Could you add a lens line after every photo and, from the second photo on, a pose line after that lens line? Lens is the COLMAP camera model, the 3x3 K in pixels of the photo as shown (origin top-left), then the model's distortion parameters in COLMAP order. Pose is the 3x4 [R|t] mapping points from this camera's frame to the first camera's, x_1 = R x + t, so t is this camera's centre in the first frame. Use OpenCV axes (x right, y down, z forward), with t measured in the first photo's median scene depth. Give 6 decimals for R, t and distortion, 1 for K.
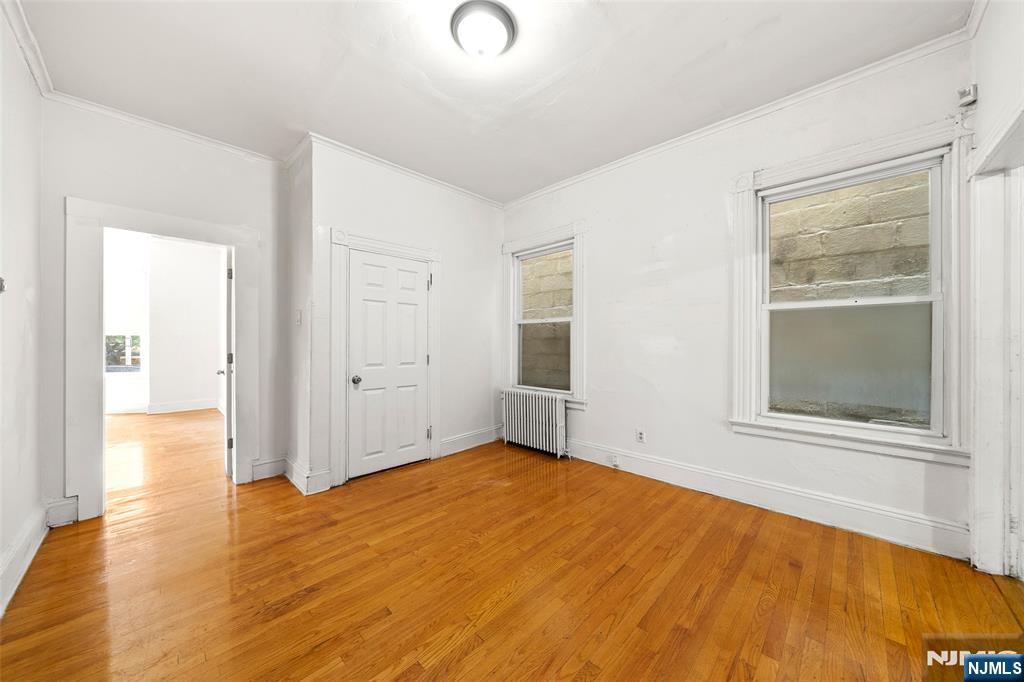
lens RADIAL K [[352.2, 0, 510.2], [0, 352.2, 340.6], [0, 0, 1]] dist [-0.002101, -0.000122]
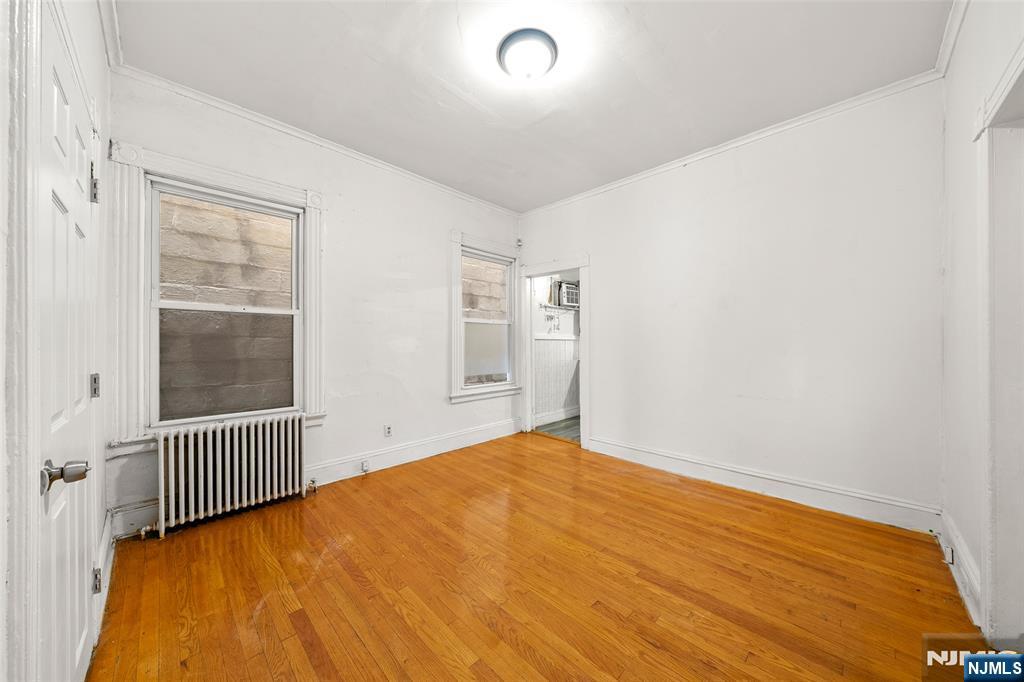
lens RADIAL K [[352.2, 0, 510.2], [0, 352.2, 340.6], [0, 0, 1]] dist [-0.002101, -0.000122]
pose [[0.010058, 0.008483, 0.999913, -0.811745], [-0.001822, 0.999963, -0.008465, 0.009097], [-0.999948, -0.001737, 0.010073, 0.731782]]
